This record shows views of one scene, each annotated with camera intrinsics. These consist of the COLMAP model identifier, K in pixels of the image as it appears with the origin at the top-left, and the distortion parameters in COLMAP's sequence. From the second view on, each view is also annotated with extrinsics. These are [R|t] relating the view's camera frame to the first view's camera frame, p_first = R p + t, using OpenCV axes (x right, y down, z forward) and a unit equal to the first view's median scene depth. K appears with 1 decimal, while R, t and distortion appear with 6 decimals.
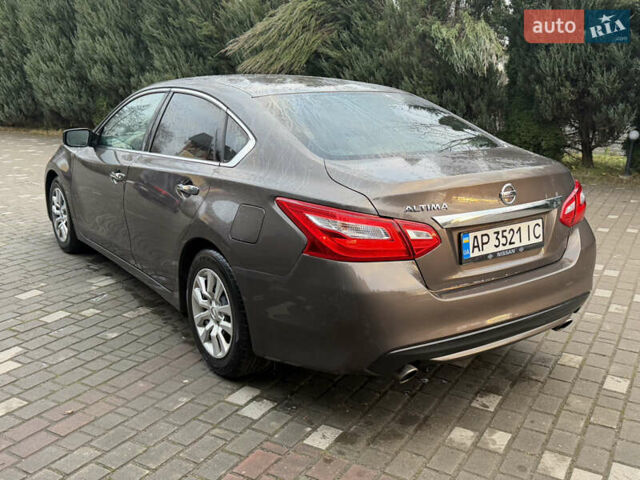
lens RADIAL K [[630.5, 0, 320.0], [0, 630.5, 240.0], [0, 0, 1]] dist [0.202225, -0.448525]
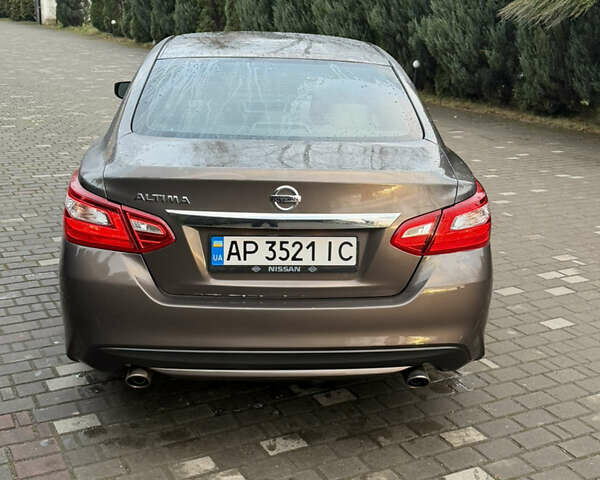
lens RADIAL K [[794.0, 0, 300.0], [0, 794.0, 240.0], [0, 0, 1]] dist [0.108731, -0.058556]
pose [[0.850735, 0.163374, -0.499558, 0.821716], [-0.151188, 0.986359, 0.065105, -0.087615], [0.503380, 0.020140, 0.863831, 0.123615]]
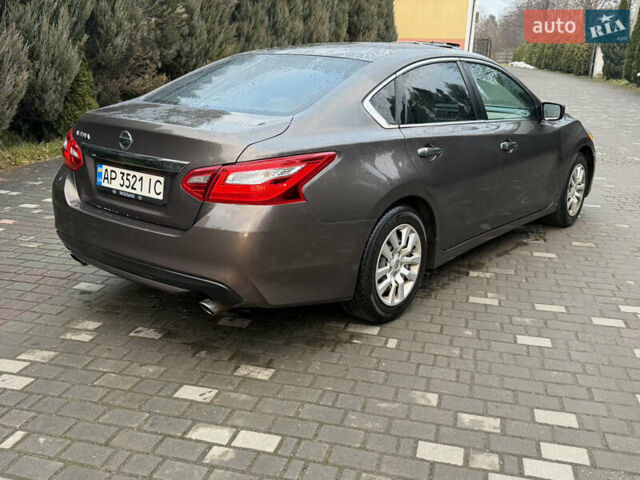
lens RADIAL K [[630.5, 0, 320.0], [0, 630.5, 240.0], [0, 0, 1]] dist [0.202225, -0.448525]
pose [[0.271806, 0.266714, -0.924654, 1.440967], [-0.255118, 0.946420, 0.198000, -0.212063], [0.927920, 0.182078, 0.325287, 0.972170]]
